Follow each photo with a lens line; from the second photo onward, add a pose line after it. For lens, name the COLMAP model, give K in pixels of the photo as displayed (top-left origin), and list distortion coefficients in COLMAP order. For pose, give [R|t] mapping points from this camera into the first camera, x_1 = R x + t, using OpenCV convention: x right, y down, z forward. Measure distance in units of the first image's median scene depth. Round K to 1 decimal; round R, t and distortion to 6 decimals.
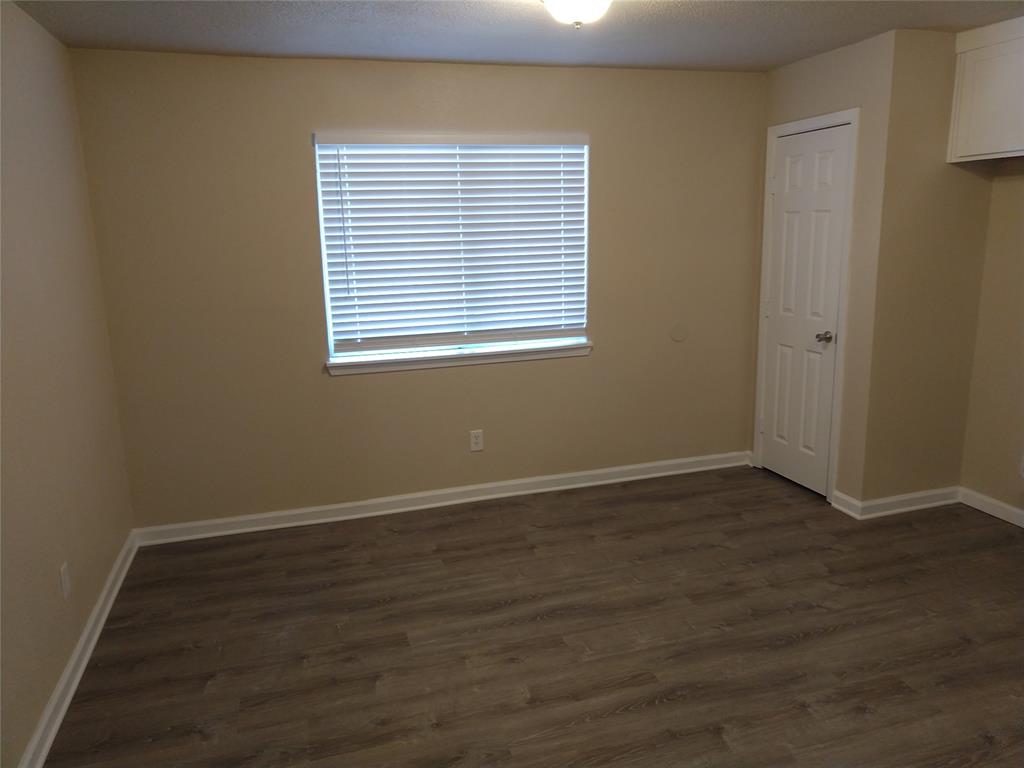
lens RADIAL K [[743.4, 0, 514.8], [0, 743.4, 380.0], [0, 0, 1]] dist [0.042745, -0.012850]
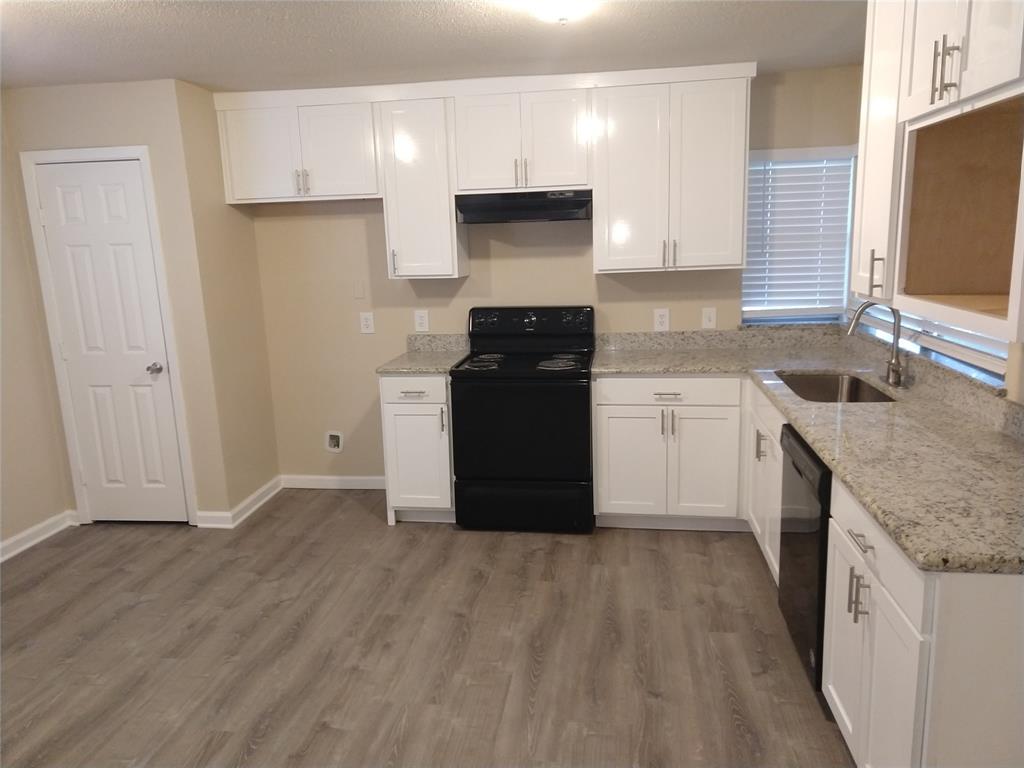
lens RADIAL K [[731.1, 0, 513.4], [0, 731.1, 389.3], [0, 0, 1]] dist [0.009806, -0.001366]
pose [[0.432201, -0.172113, 0.885200, -0.275669], [0.205502, 0.974587, 0.089156, -0.020155], [-0.878049, 0.143377, 0.456588, 0.141683]]
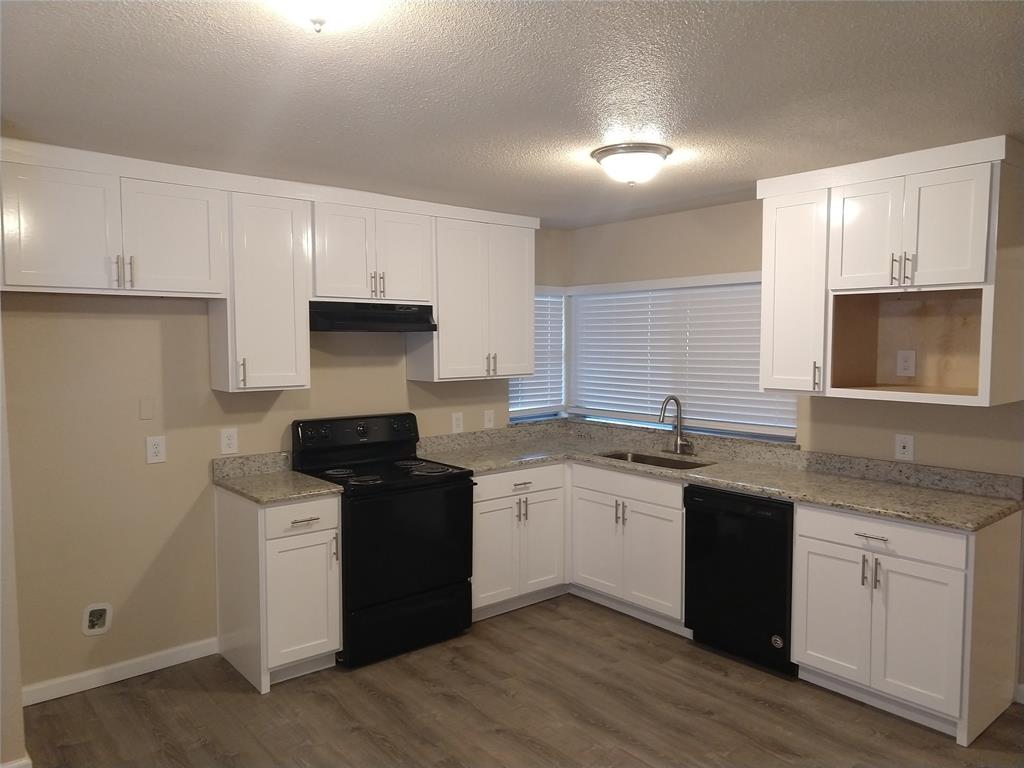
lens RADIAL K [[743.4, 0, 514.8], [0, 743.4, 380.0], [0, 0, 1]] dist [0.042745, -0.012850]
pose [[-0.388822, -0.024588, 0.920985, -0.363302], [0.201622, 0.973142, 0.111102, -0.168614], [-0.898981, 0.228889, -0.373422, 0.805992]]
